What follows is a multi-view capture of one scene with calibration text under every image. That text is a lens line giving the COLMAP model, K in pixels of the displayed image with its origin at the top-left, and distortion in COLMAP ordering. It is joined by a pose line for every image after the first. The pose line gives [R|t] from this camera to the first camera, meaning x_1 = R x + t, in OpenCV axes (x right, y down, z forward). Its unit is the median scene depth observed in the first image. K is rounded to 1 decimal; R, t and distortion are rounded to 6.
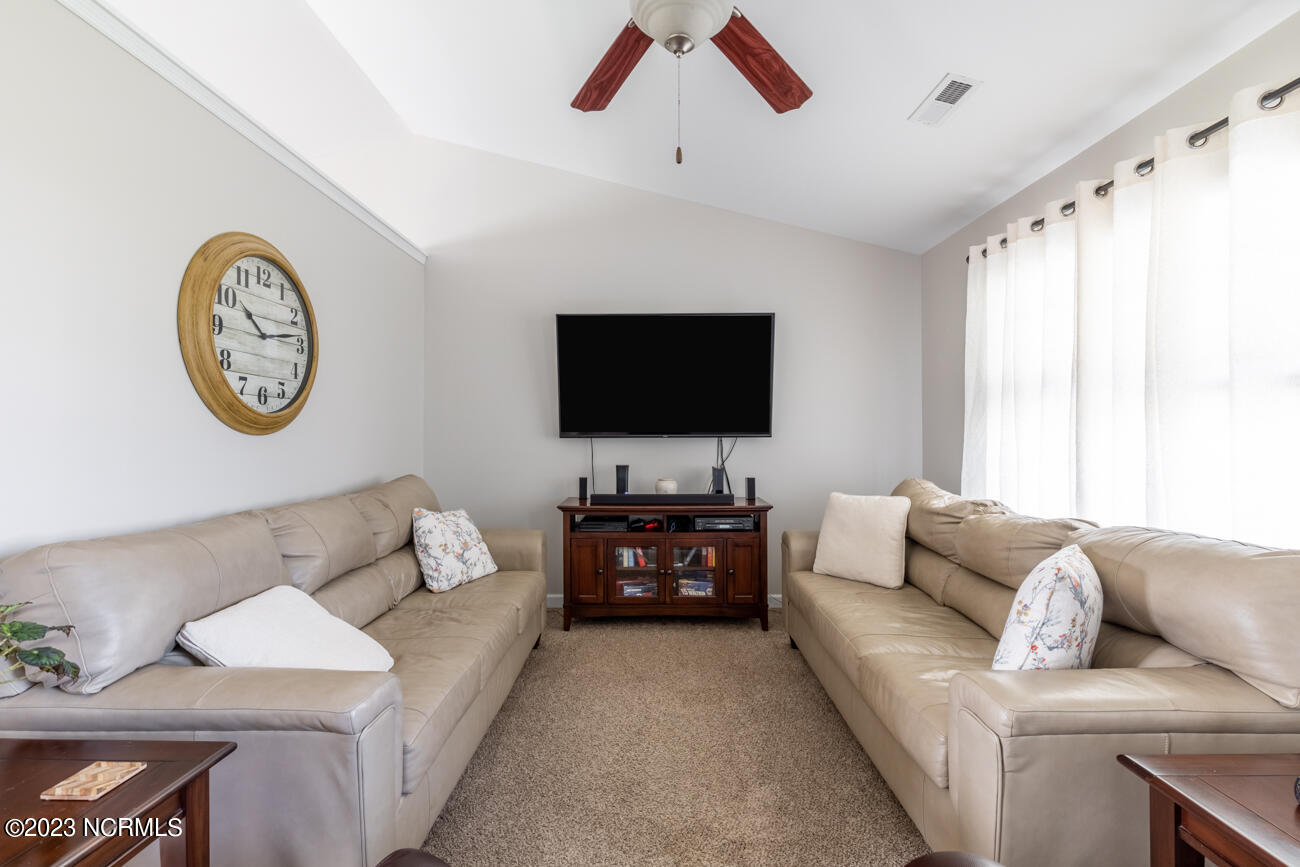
lens RADIAL K [[584.0, 0, 650.0], [0, 584.0, 433.5], [0, 0, 1]] dist [-0.000112, -0.000831]
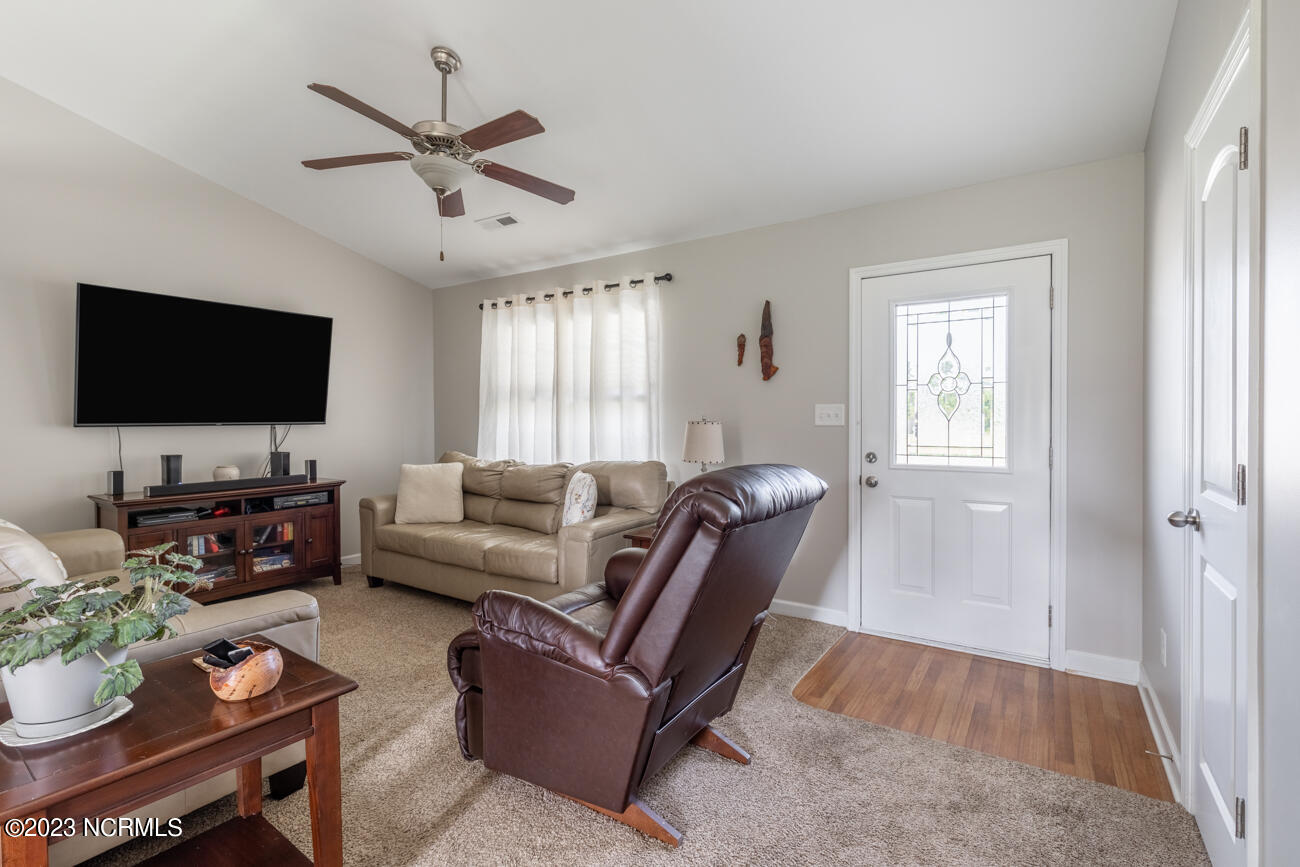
lens RADIAL K [[603.3, 0, 659.7], [0, 603.3, 444.5], [0, 0, 1]] dist [-0.000366, 0.000016]
pose [[0.527781, -0.036355, 0.848602, -0.496921], [0.005185, 0.999203, 0.039583, 0.003166], [-0.849365, -0.016491, 0.527548, -0.211097]]
